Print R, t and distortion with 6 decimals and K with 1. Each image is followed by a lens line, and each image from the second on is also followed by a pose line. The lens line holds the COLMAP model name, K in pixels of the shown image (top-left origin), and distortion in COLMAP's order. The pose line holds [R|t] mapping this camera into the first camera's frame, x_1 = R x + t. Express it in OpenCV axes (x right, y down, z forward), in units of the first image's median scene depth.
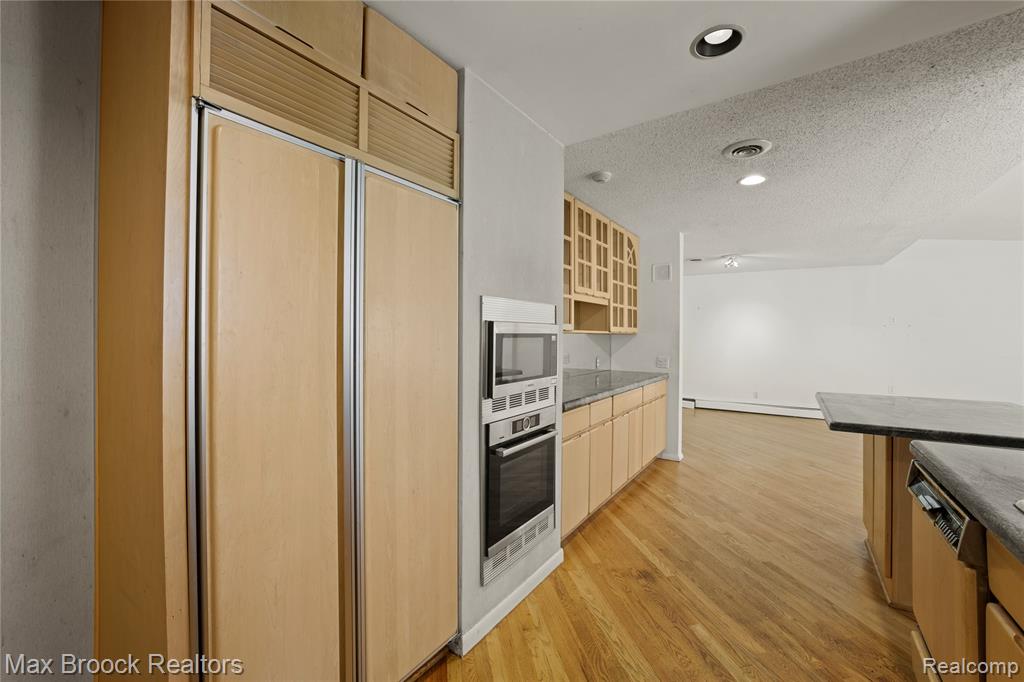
lens RADIAL K [[417.6, 0, 512.3], [0, 417.6, 337.1], [0, 0, 1]] dist [-0.010793, 0.000313]
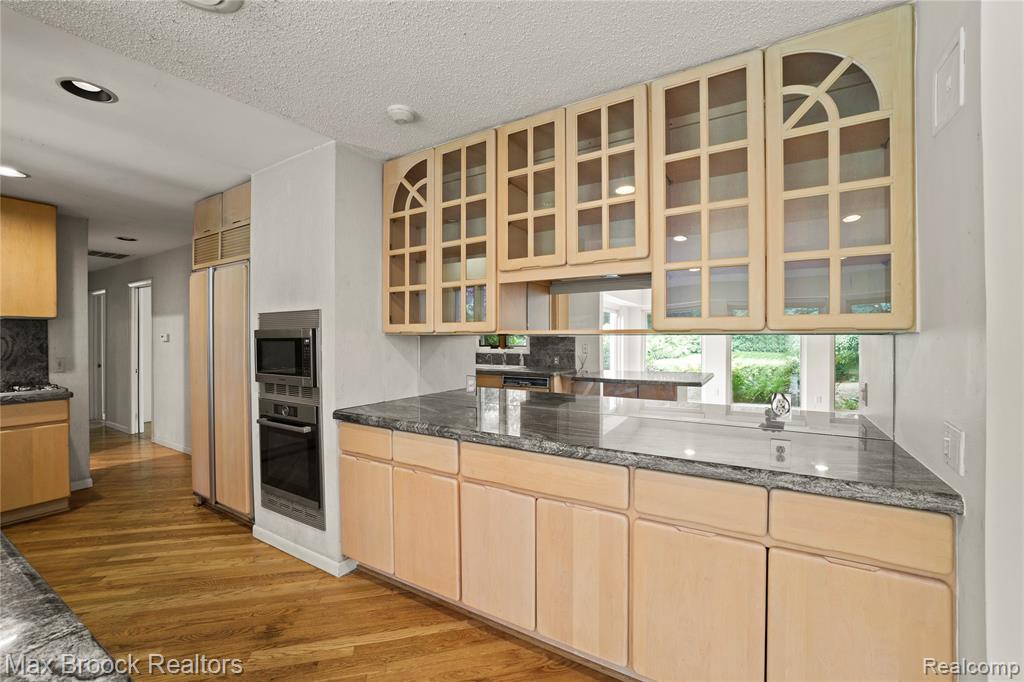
lens RADIAL K [[417.6, 0, 516.6], [0, 417.6, 339.1], [0, 0, 1]] dist [-0.010793, 0.000313]
pose [[0.053180, 0.004106, -0.998576, 0.996193], [-0.004335, 0.999983, 0.003881, -0.008807], [0.998576, 0.004123, 0.053197, 1.240334]]
